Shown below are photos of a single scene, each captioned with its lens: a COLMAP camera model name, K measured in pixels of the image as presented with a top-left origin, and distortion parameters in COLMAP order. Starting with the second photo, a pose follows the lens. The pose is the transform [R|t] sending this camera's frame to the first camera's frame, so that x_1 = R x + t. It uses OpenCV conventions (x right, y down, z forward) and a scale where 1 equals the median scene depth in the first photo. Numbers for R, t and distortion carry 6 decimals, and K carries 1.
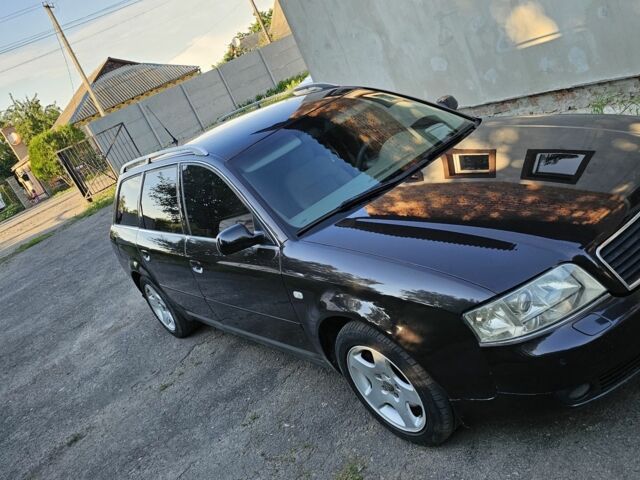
lens RADIAL K [[615.5, 0, 320.0], [0, 615.5, 240.0], [0, 0, 1]] dist [0.053783, -0.001919]
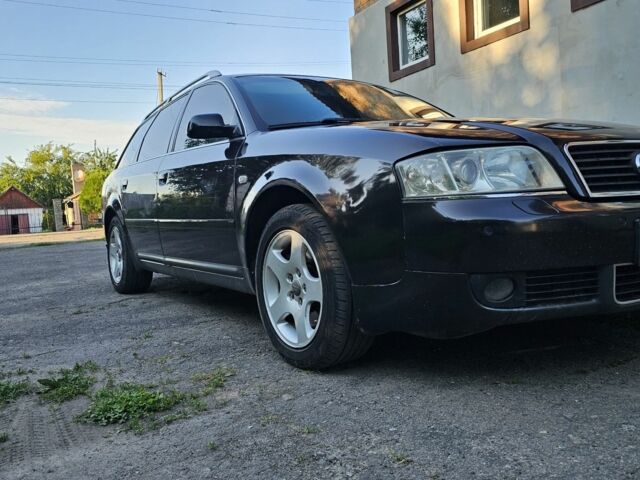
lens RADIAL K [[615.5, 0, 320.0], [0, 615.5, 240.0], [0, 0, 1]] dist [0.053783, -0.001919]
pose [[0.932587, 0.349402, -0.090548, 0.105960], [-0.360939, 0.901416, -0.239107, 0.199069], [-0.001923, 0.255671, 0.966762, 0.083224]]
